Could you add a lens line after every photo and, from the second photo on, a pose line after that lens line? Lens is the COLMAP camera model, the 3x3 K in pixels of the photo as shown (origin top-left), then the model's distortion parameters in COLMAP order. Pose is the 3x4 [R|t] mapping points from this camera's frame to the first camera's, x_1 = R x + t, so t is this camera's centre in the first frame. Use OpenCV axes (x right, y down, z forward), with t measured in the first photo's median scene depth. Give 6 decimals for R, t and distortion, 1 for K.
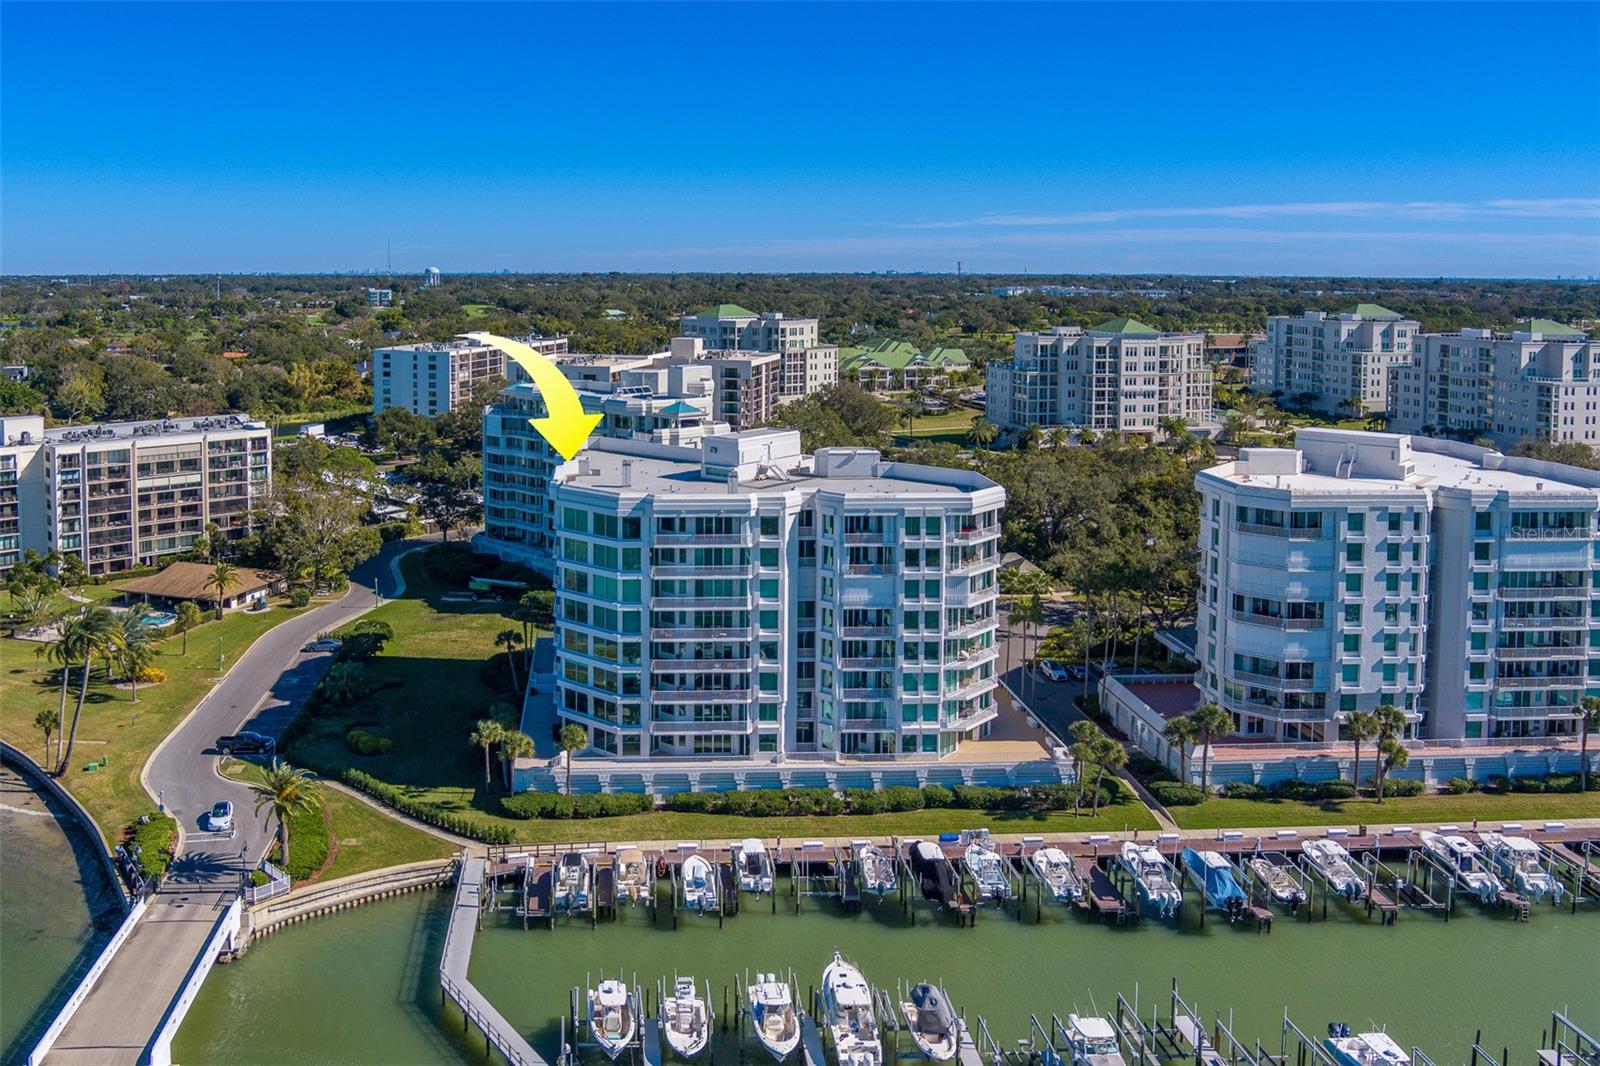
lens RADIAL K [[1298.1, 0, 611.0], [0, 1298.1, 458.2], [0, 0, 1]] dist [-0.042251, -0.011527]
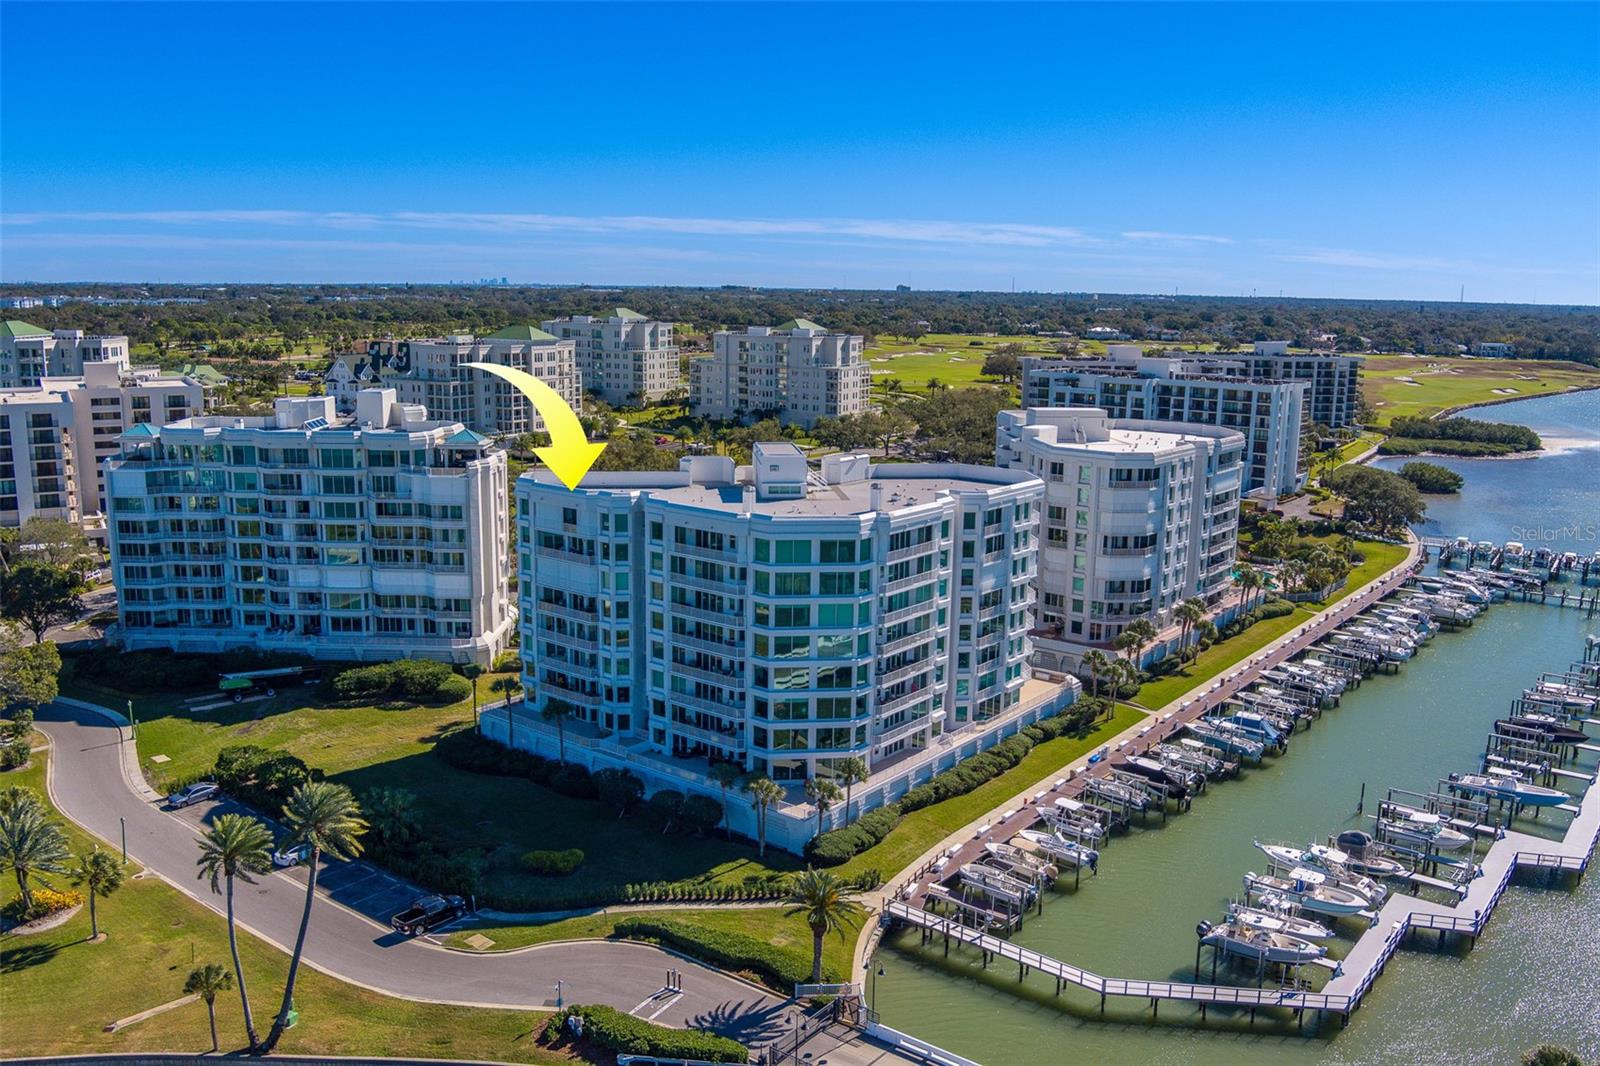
lens RADIAL K [[1298.1, 0, 803.2], [0, 1298.1, 546.1], [0, 0, 1]] dist [-0.042251, -0.011527]
pose [[0.645475, -0.142092, 0.750448, -0.749543], [0.094464, 0.989851, 0.106171, -0.058198], [-0.757917, 0.002359, 0.652346, 0.374944]]
